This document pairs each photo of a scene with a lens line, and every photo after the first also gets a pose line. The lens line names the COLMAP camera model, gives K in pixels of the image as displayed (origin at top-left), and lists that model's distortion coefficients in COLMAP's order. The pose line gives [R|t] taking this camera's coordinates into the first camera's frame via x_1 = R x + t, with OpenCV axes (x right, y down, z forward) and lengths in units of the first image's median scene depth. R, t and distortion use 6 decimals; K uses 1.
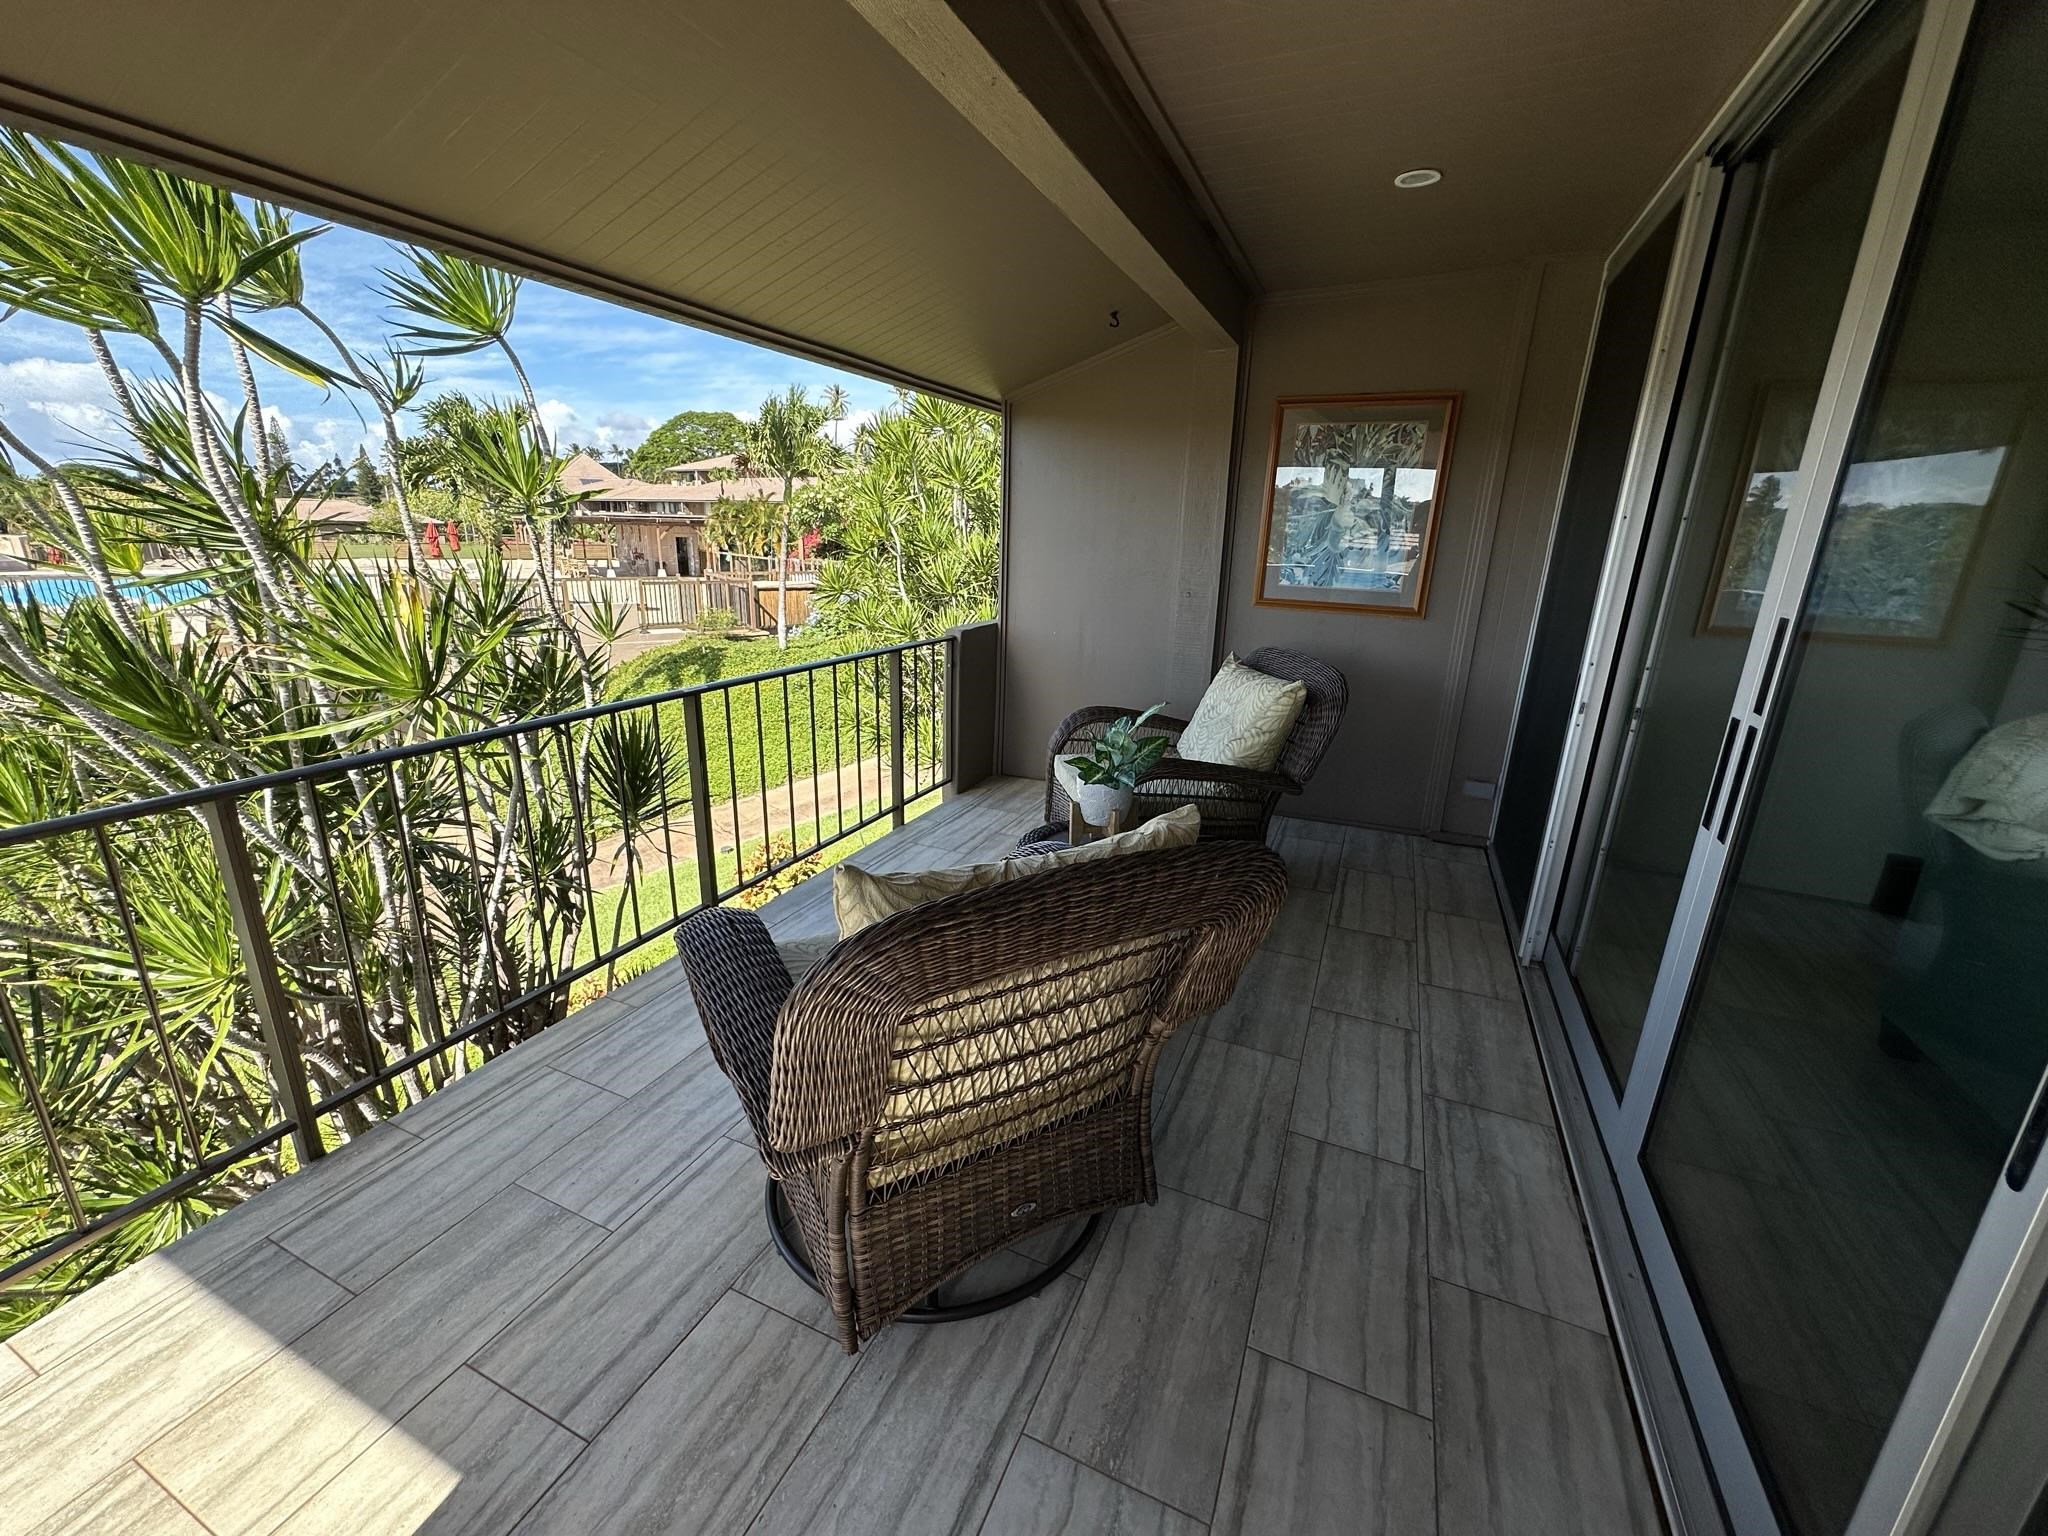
lens RADIAL K [[818.3, 0, 1024.1], [0, 818.3, 769.4], [0, 0, 1]] dist [-0.003786, 0.000636]
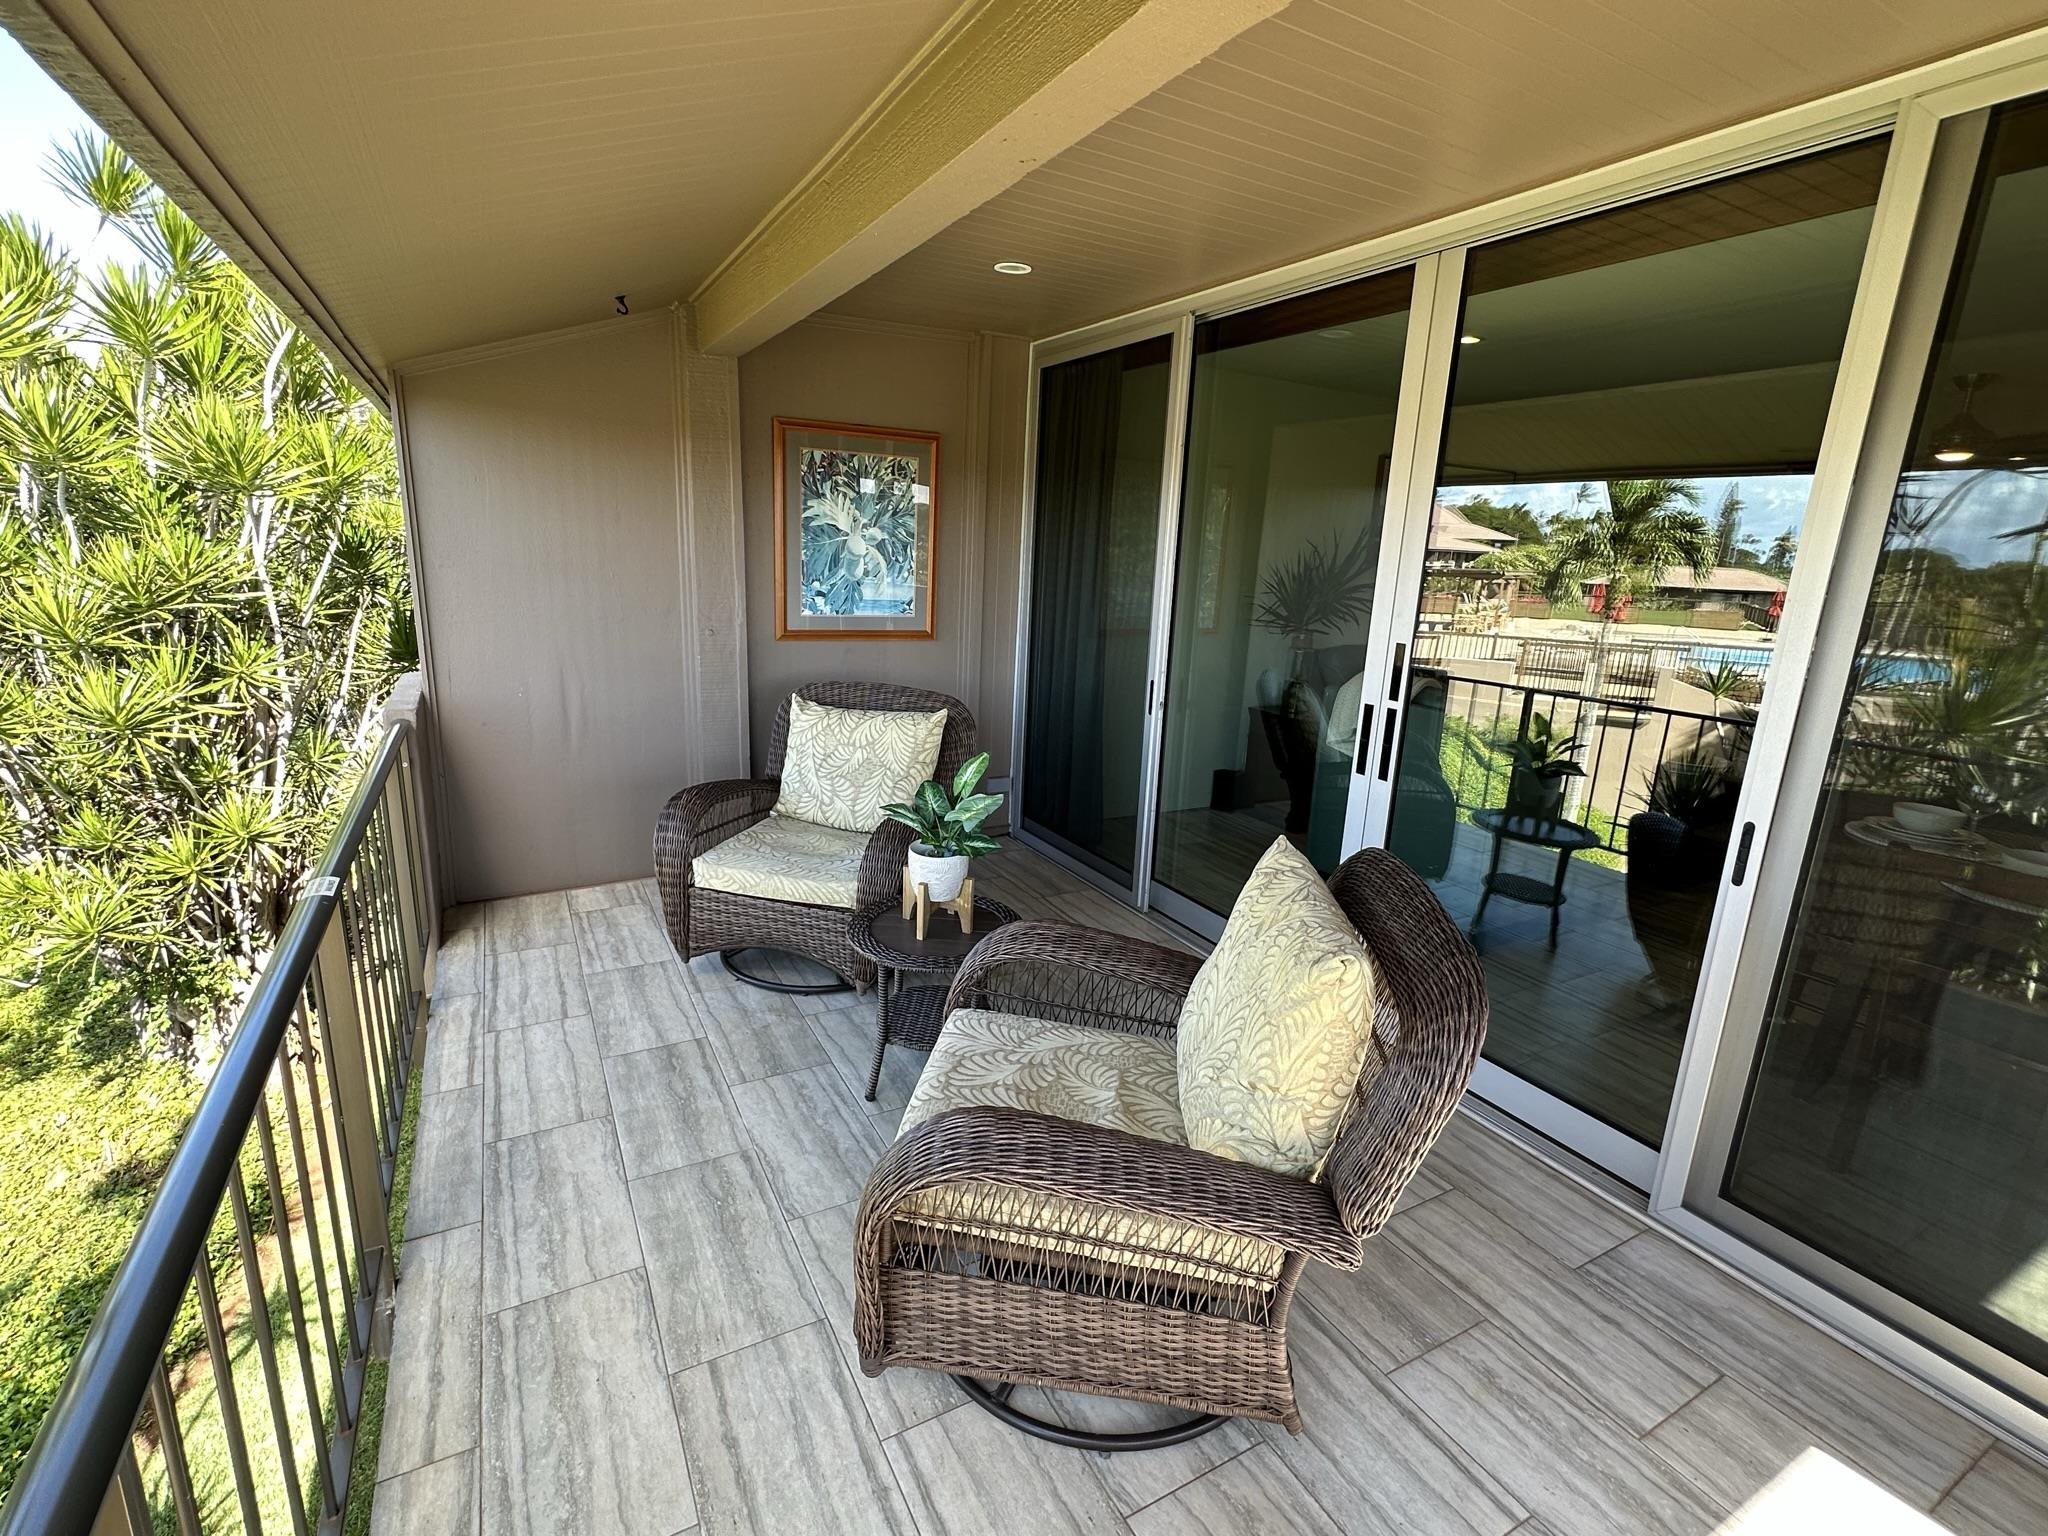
lens RADIAL K [[942.8, 0, 1026.3], [0, 942.8, 767.7], [0, 0, 1]] dist [-0.005097, 0.000667]
pose [[0.598730, -0.191774, 0.777654, -0.431250], [0.204075, 0.975395, 0.083417, -0.099503], [-0.774517, 0.108755, 0.623134, 0.159237]]
